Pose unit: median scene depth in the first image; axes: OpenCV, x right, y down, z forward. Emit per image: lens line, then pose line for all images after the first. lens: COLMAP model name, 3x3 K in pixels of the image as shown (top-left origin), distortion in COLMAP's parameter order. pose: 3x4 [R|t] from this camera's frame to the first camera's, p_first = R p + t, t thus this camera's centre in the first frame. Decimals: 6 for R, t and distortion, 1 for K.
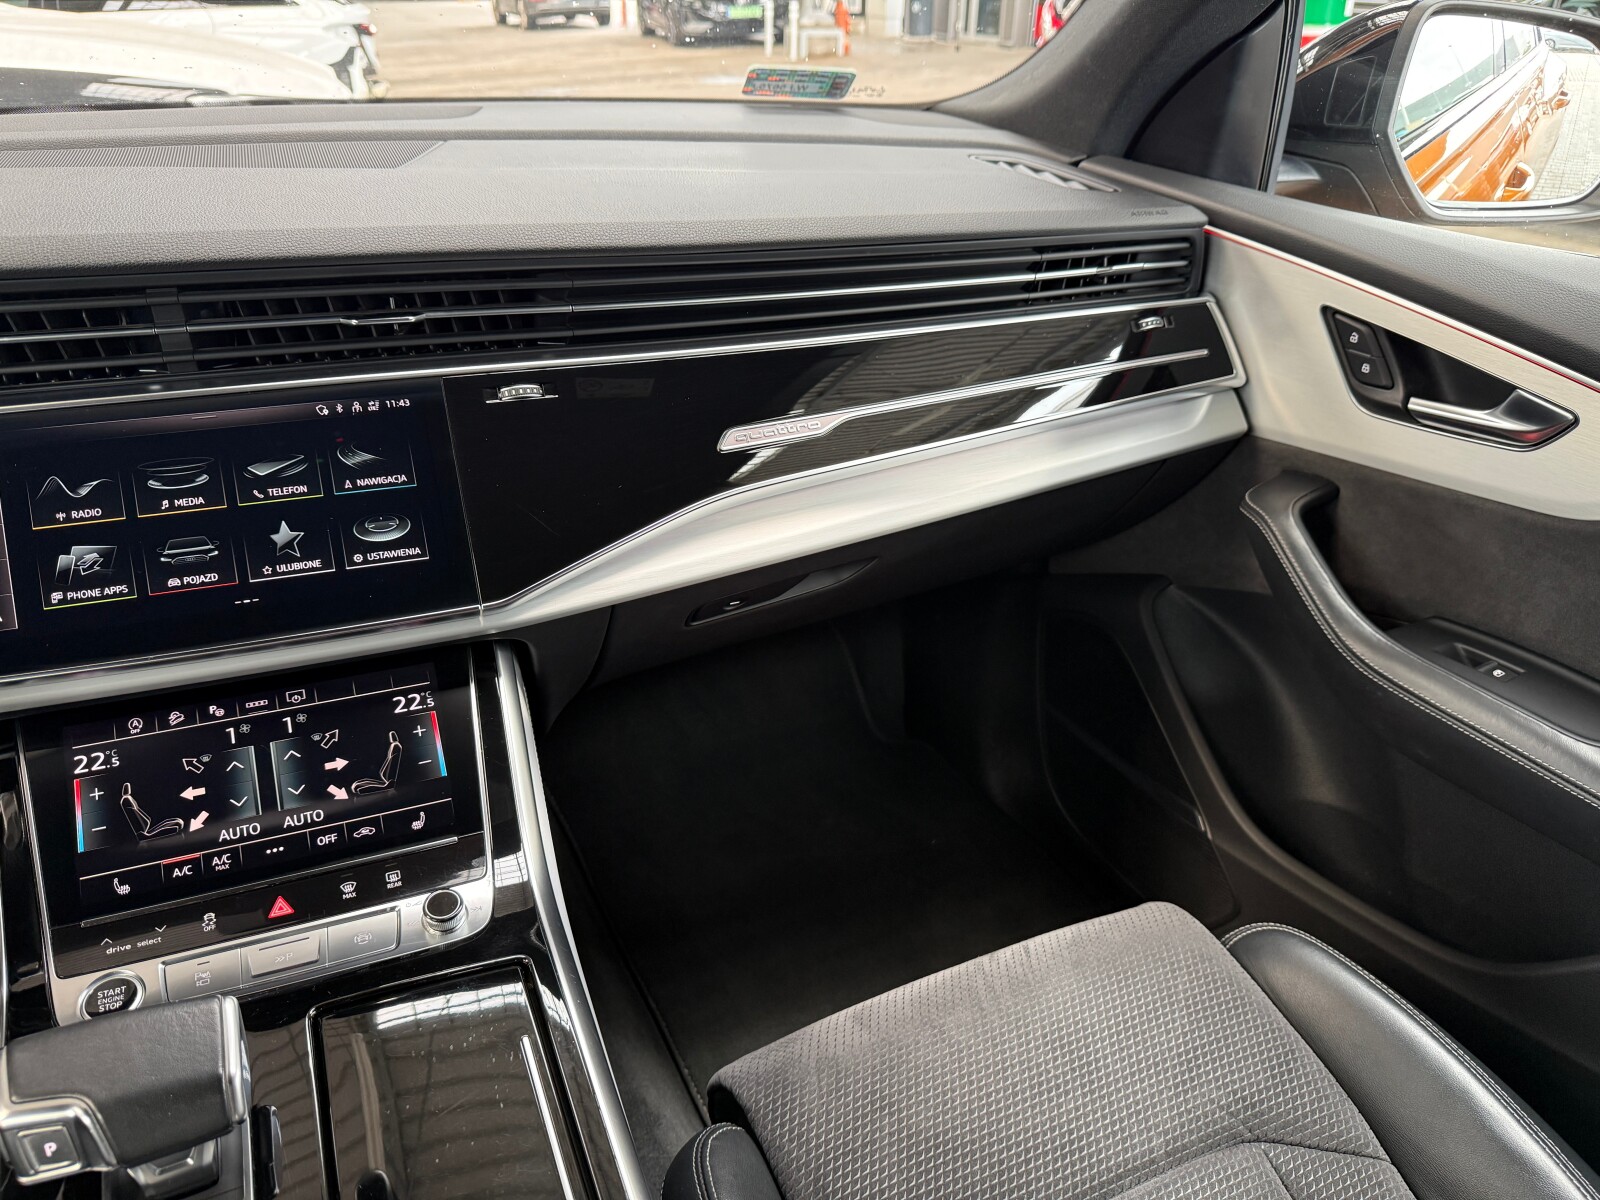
lens RADIAL K [[1132.5, 0, 793.6], [0, 1132.5, 605.4], [0, 0, 1]] dist [0.028633, -0.066044]
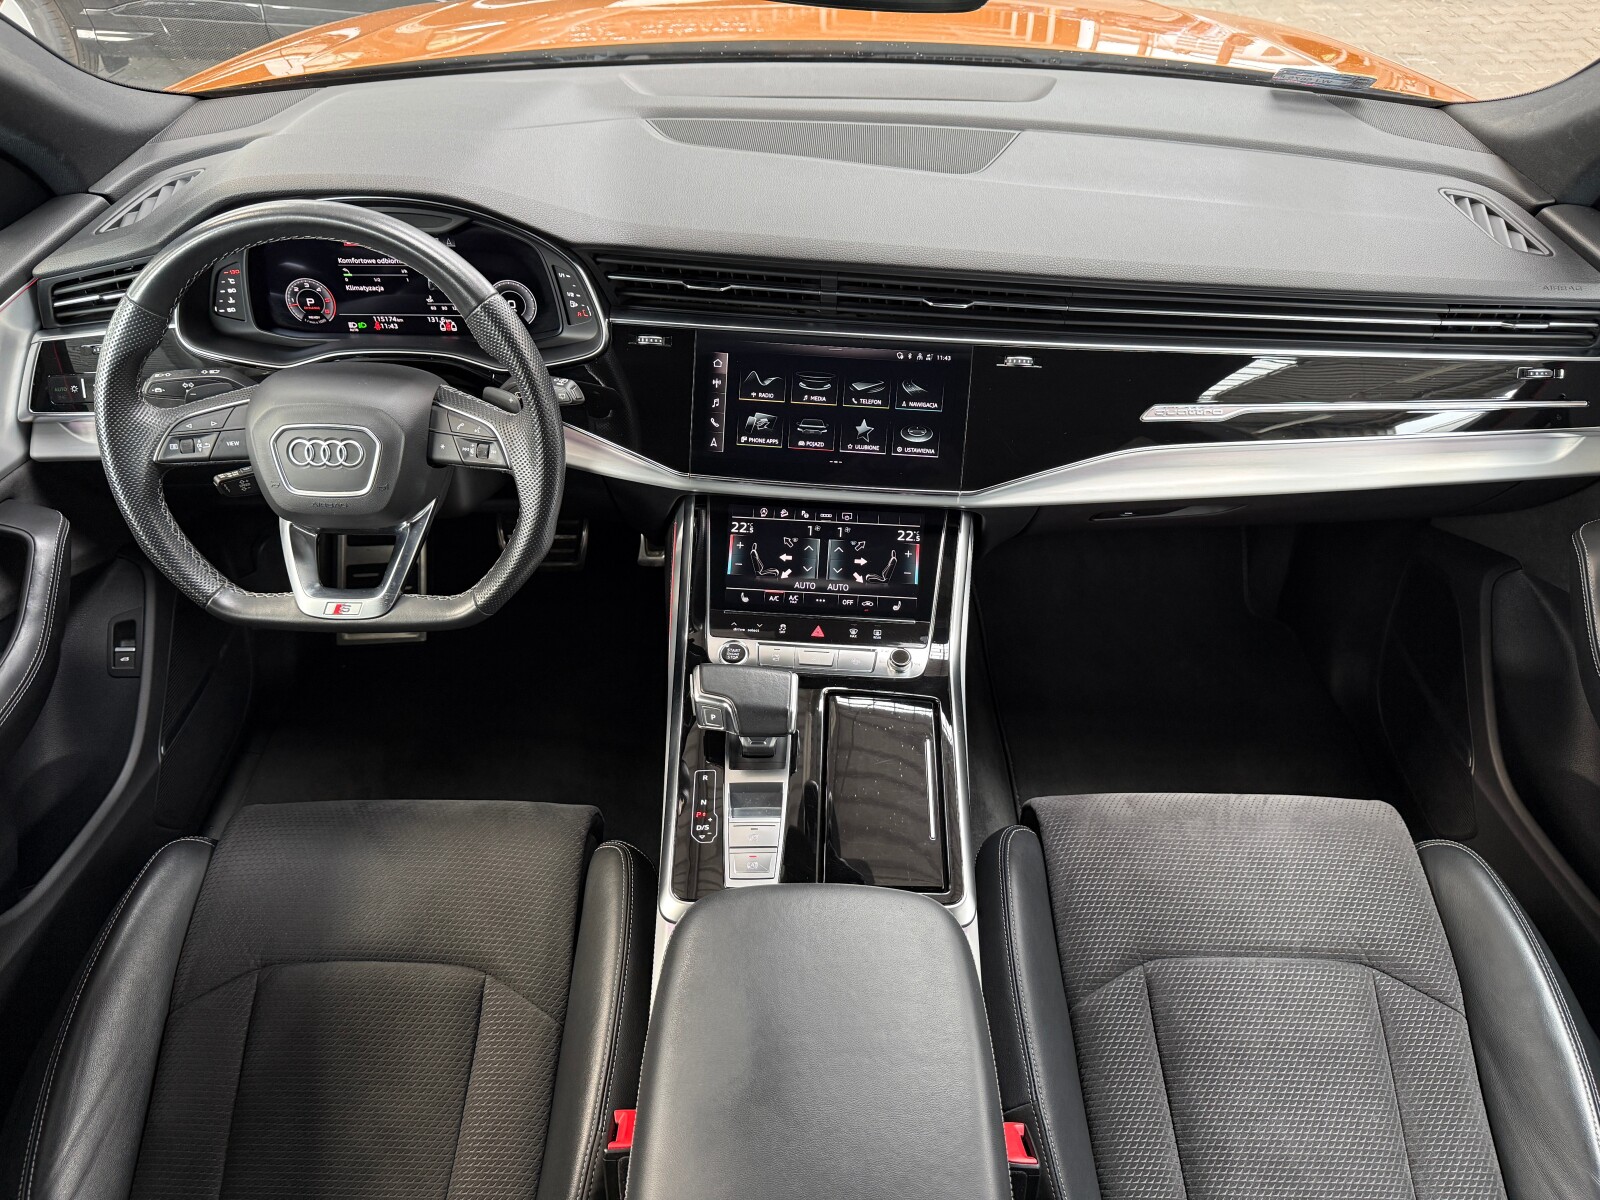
lens RADIAL K [[1122.7, 0, 799.7], [0, 1122.7, 606.2], [0, 0, 1]] dist [0.128743, -0.241560]
pose [[0.898220, 0.285077, -0.334562, 0.112647], [-0.204103, 0.944629, 0.256940, -0.225023], [0.389285, -0.162503, 0.906670, -0.626580]]
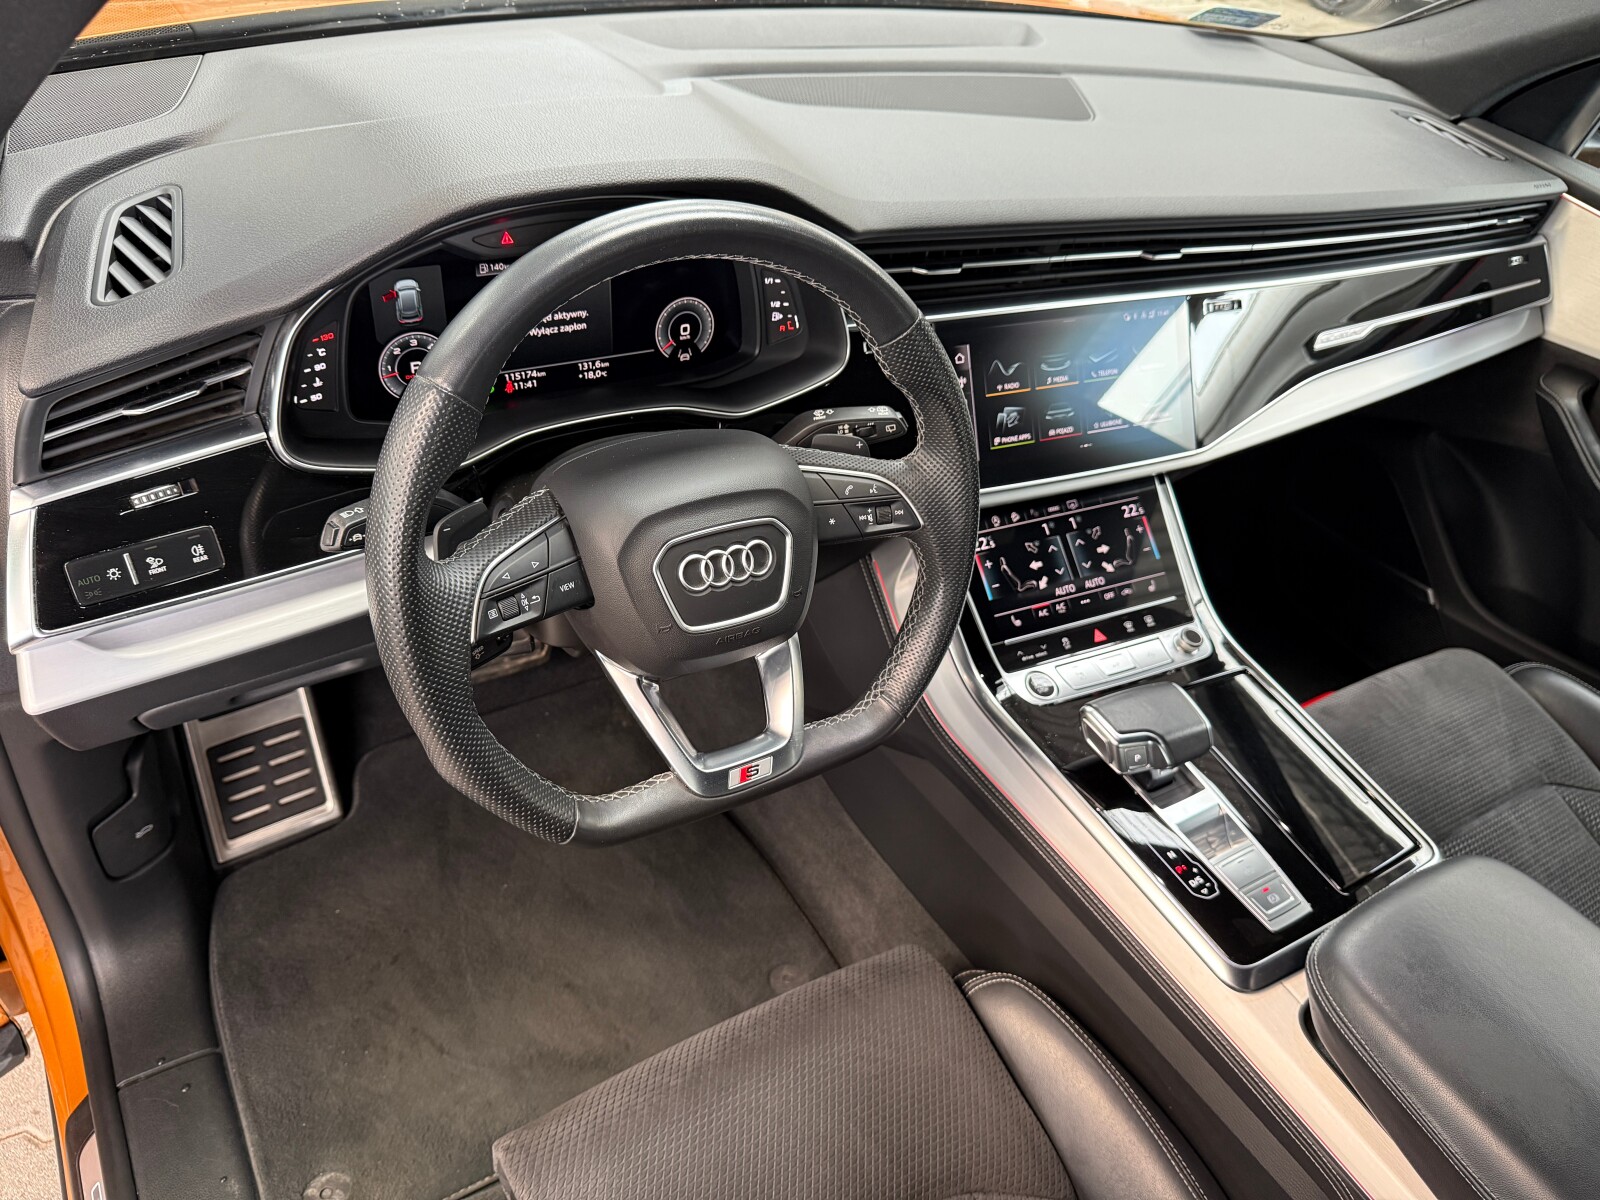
lens RADIAL K [[1122.7, 0, 799.7], [0, 1122.7, 606.2], [0, 0, 1]] dist [0.128743, -0.241560]
pose [[0.988743, 0.028247, 0.146932, -1.078740], [-0.058355, 0.977051, 0.204856, -0.082983], [-0.137773, -0.211125, 0.967701, -0.496994]]
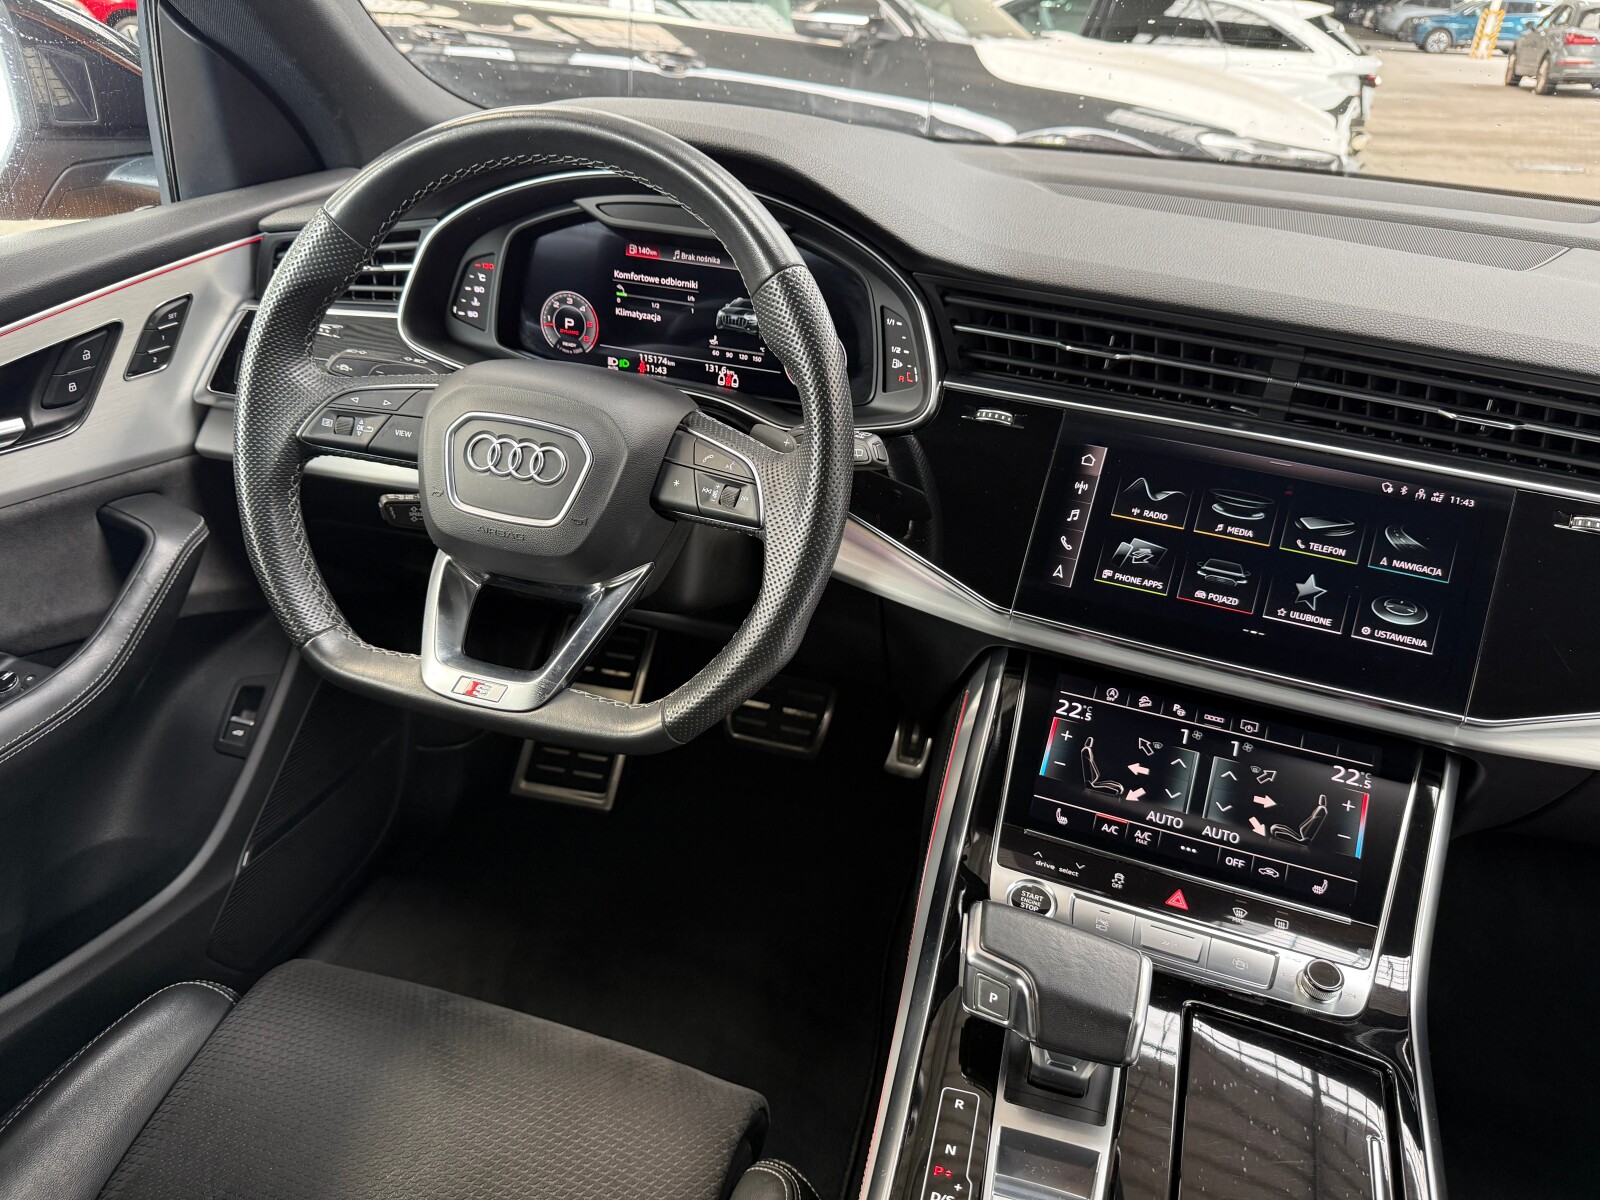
lens RADIAL K [[1131.9, 0, 800.3], [0, 1131.9, 602.8], [0, 0, 1]] dist [0.182117, -0.430771]
pose [[0.738126, 0.345630, -0.579406, -0.165386], [-0.363091, 0.927336, 0.090624, 0.027818], [0.568626, 0.143485, 0.809985, -0.157335]]
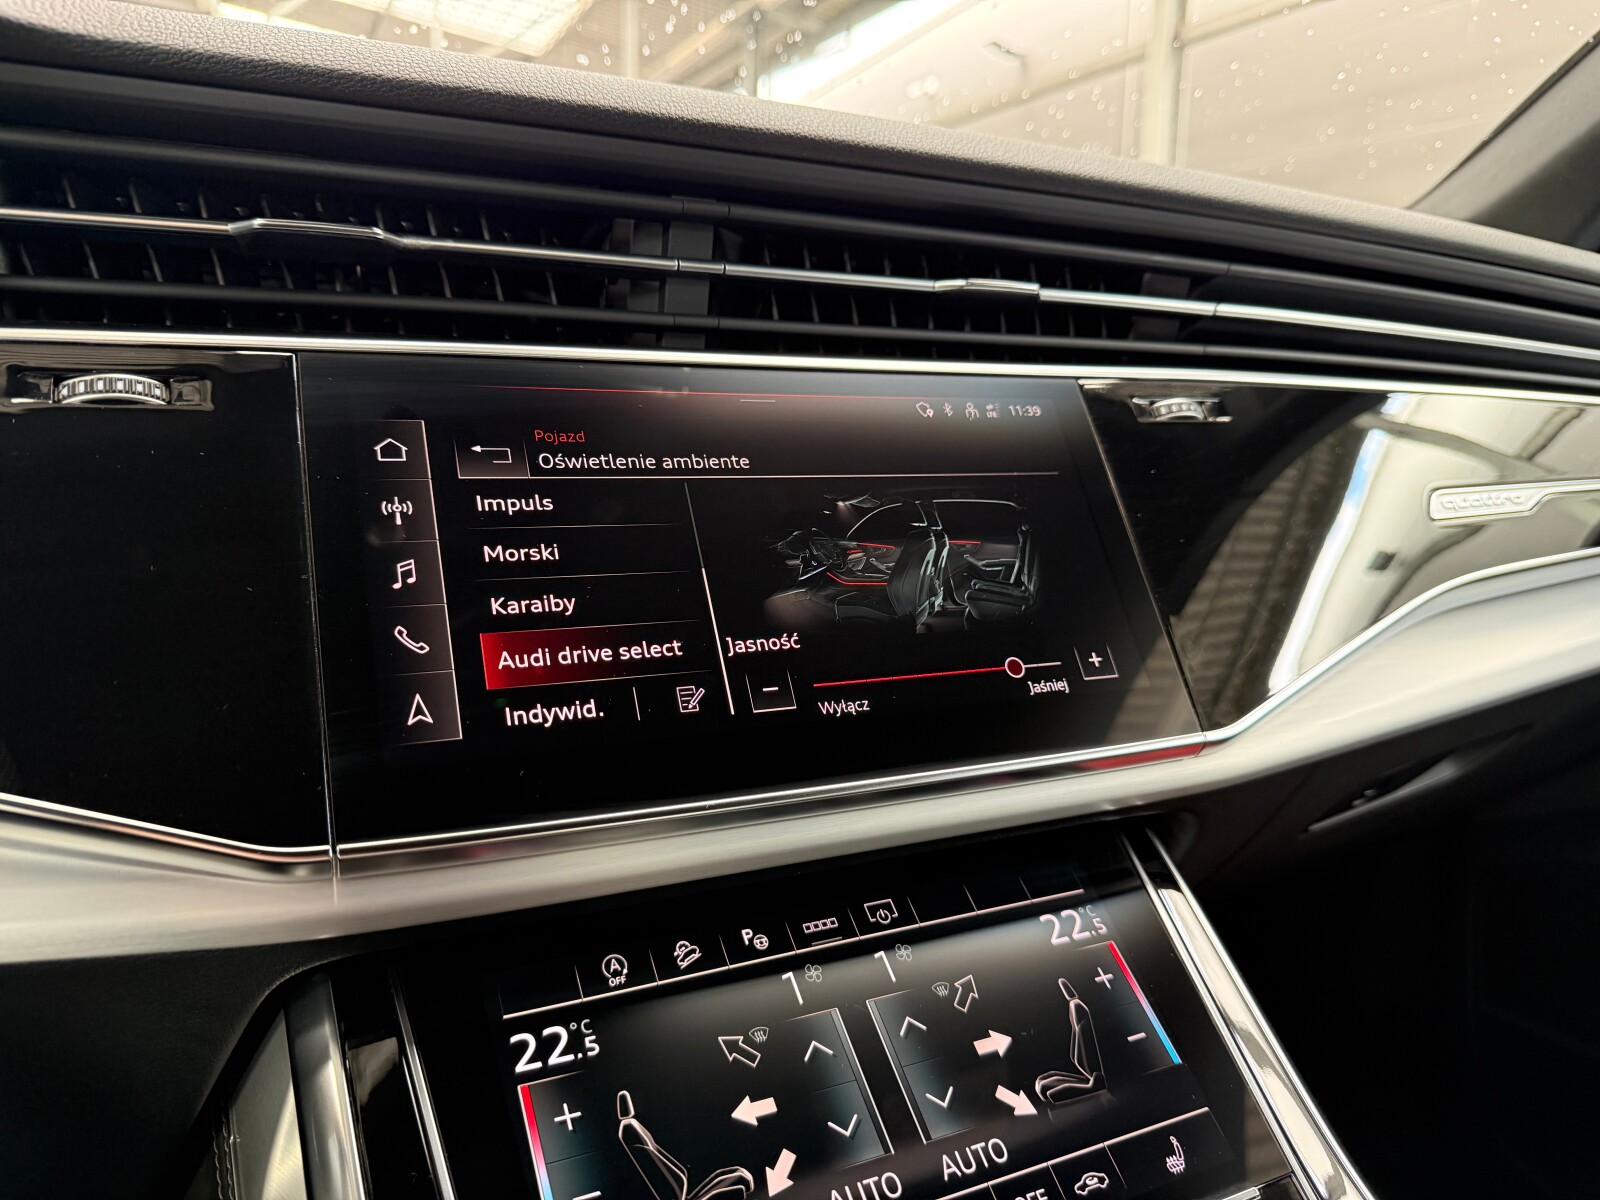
lens RADIAL K [[1164.2, 0, 805.6], [0, 1164.2, 603.1], [0, 0, 1]] dist [0.034784, -0.101572]
pose [[0.996609, -0.012353, 0.081349, -0.539544], [0.037743, 0.947149, -0.318567, 0.120176], [-0.073114, 0.320557, 0.944403, 0.468249]]
